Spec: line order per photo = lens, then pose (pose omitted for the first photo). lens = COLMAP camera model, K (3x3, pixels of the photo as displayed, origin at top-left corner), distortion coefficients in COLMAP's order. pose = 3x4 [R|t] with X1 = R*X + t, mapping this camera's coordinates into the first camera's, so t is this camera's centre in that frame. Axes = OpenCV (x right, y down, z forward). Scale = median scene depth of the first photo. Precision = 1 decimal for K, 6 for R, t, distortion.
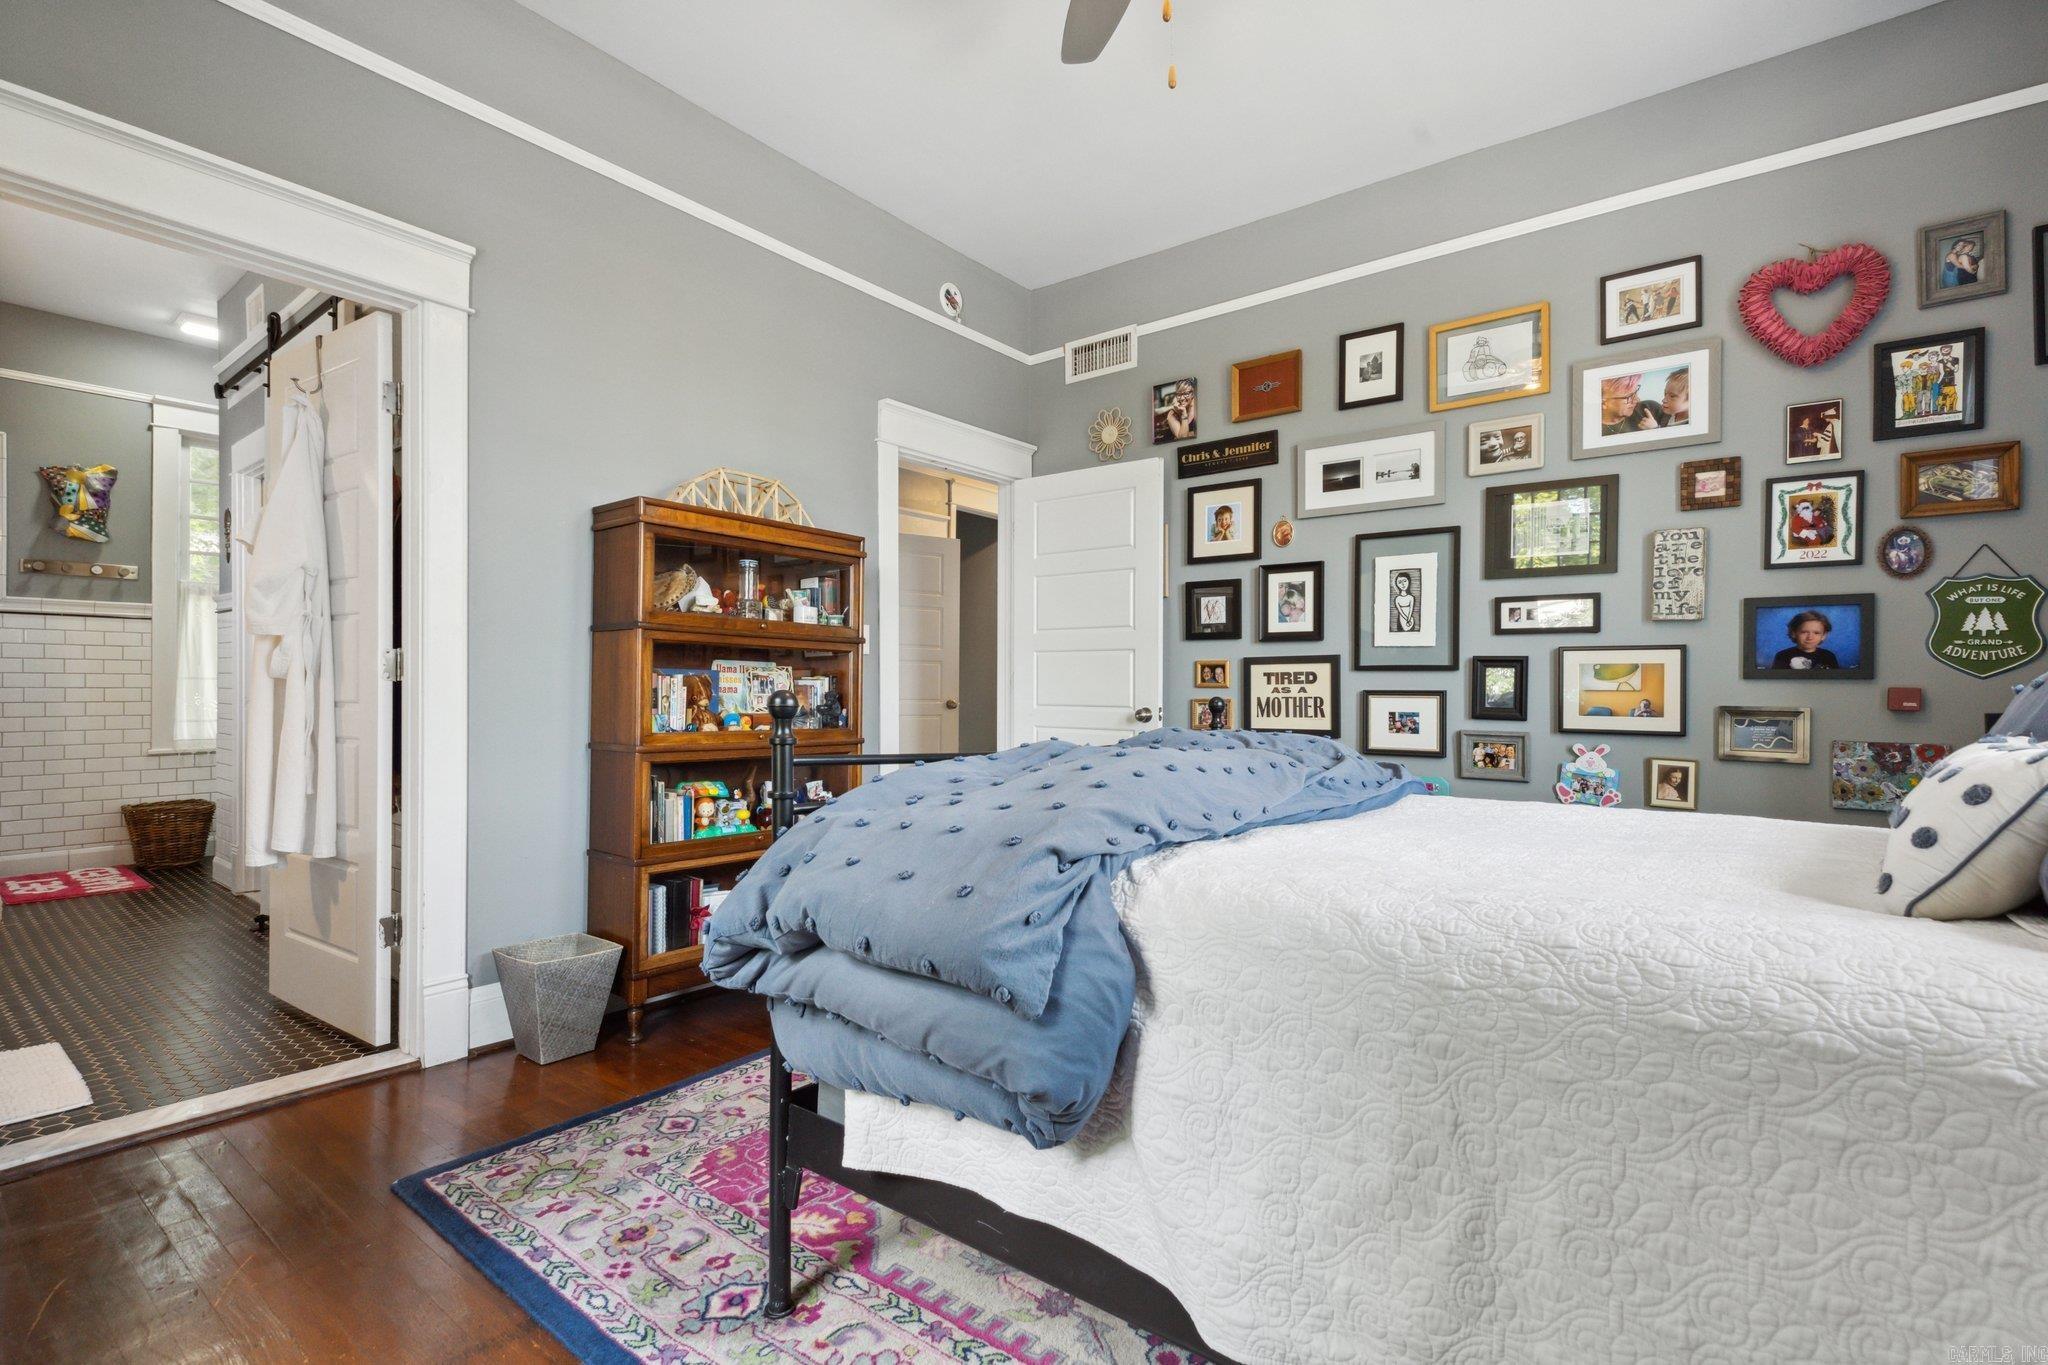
lens RADIAL K [[941.4, 0, 1029.4], [0, 941.4, 684.4], [0, 0, 1]] dist [0.009030, -0.001515]
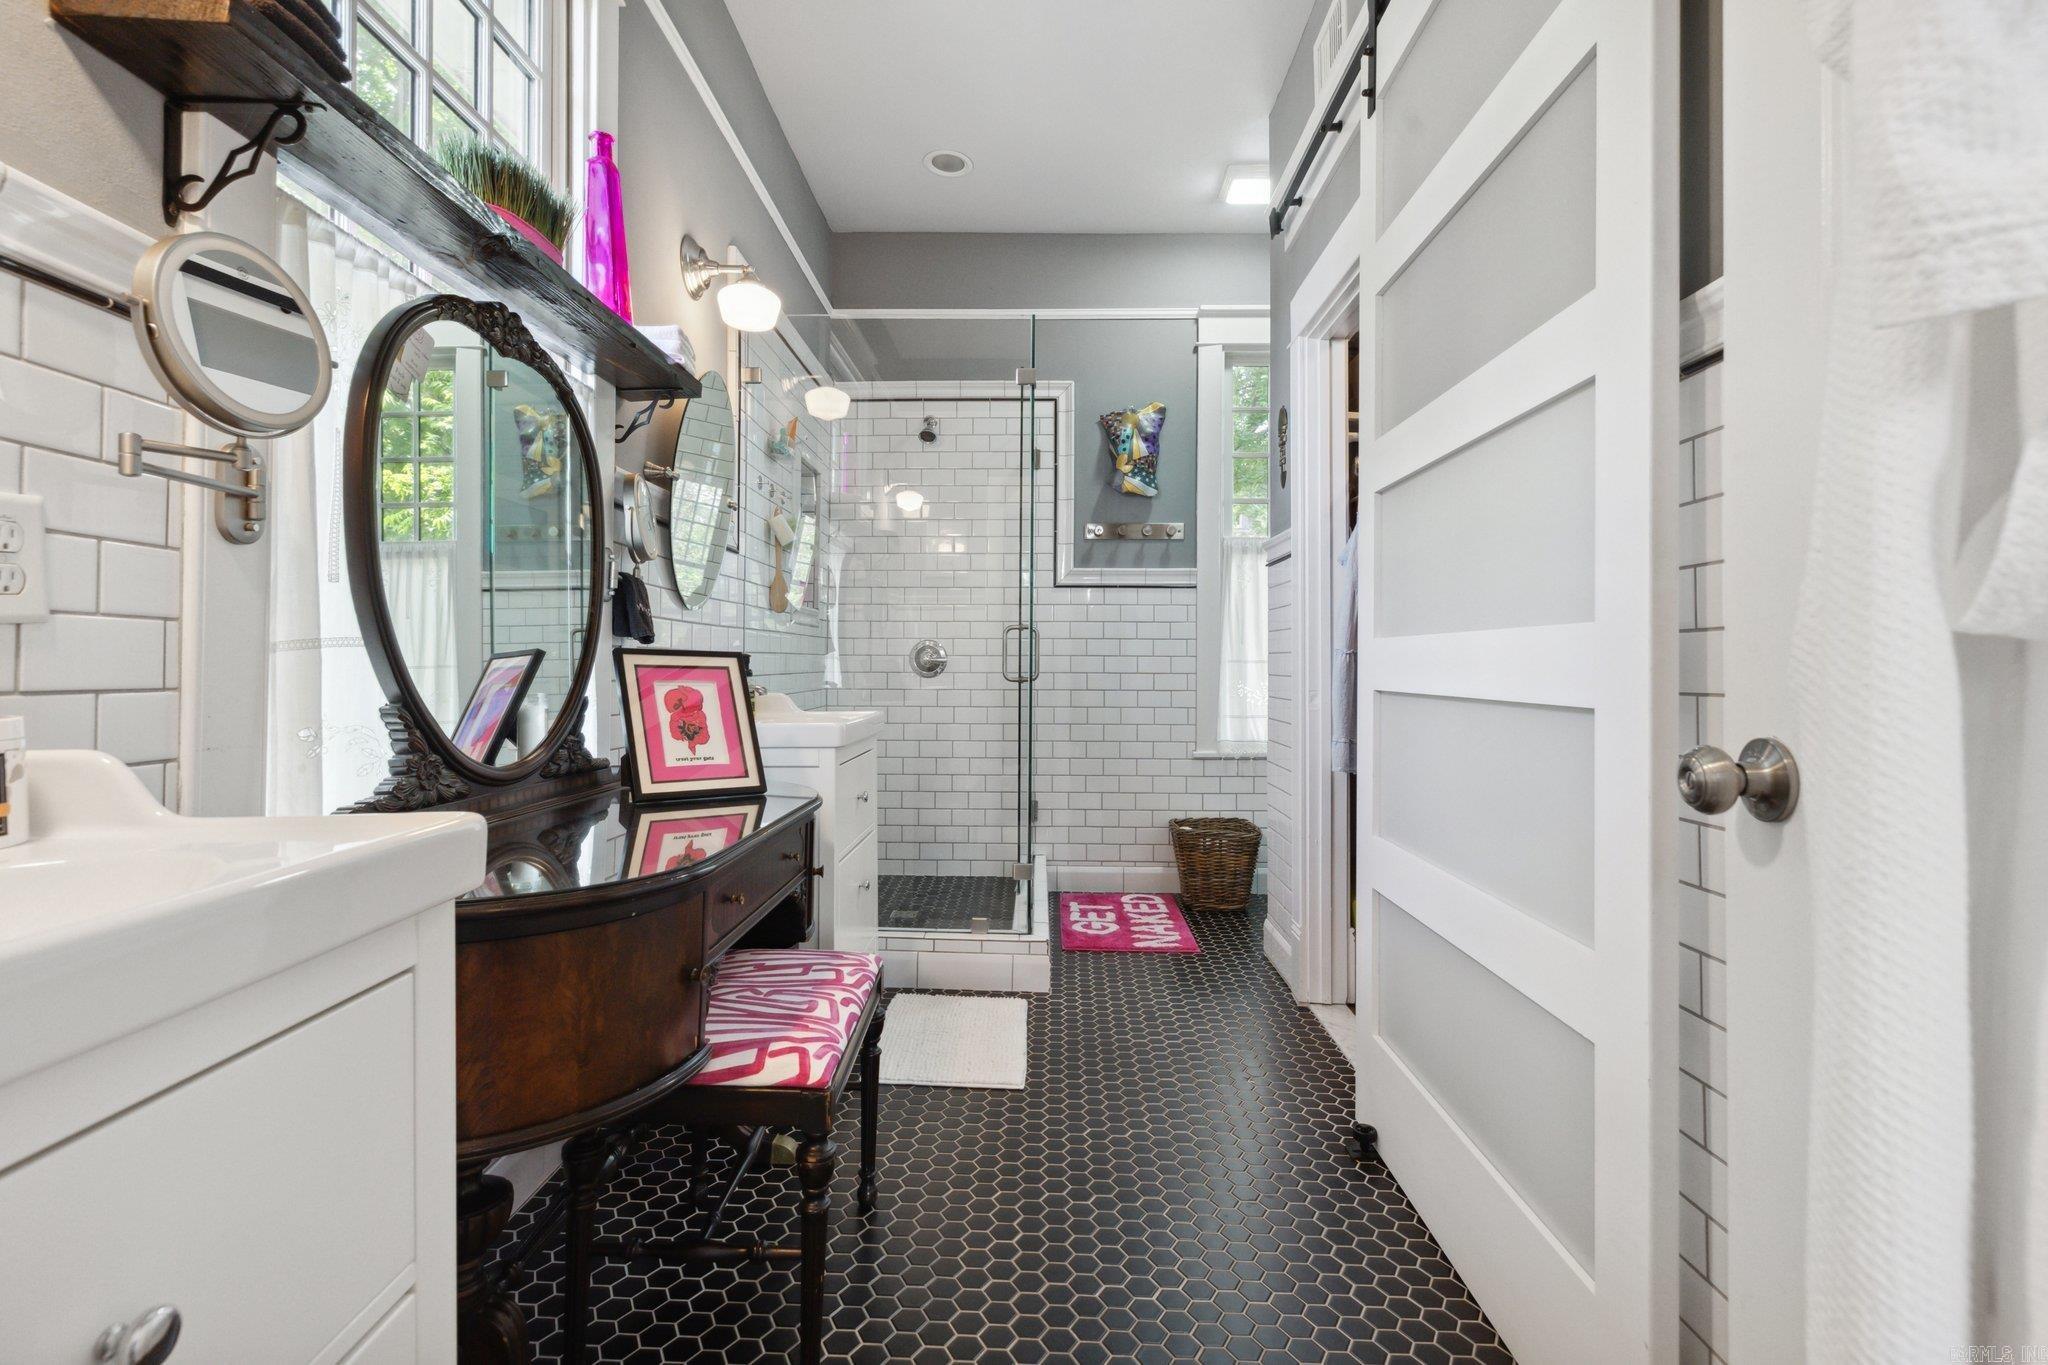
lens RADIAL K [[941.4, 0, 1024.8], [0, 941.4, 670.3], [0, 0, 1]] dist [0.009030, -0.001515]
pose [[0.605940, 0.000338, -0.795510, -0.397851], [-0.000720, 1.000000, -0.000123, 0.001142], [0.795510, 0.000647, 0.605940, 0.419919]]
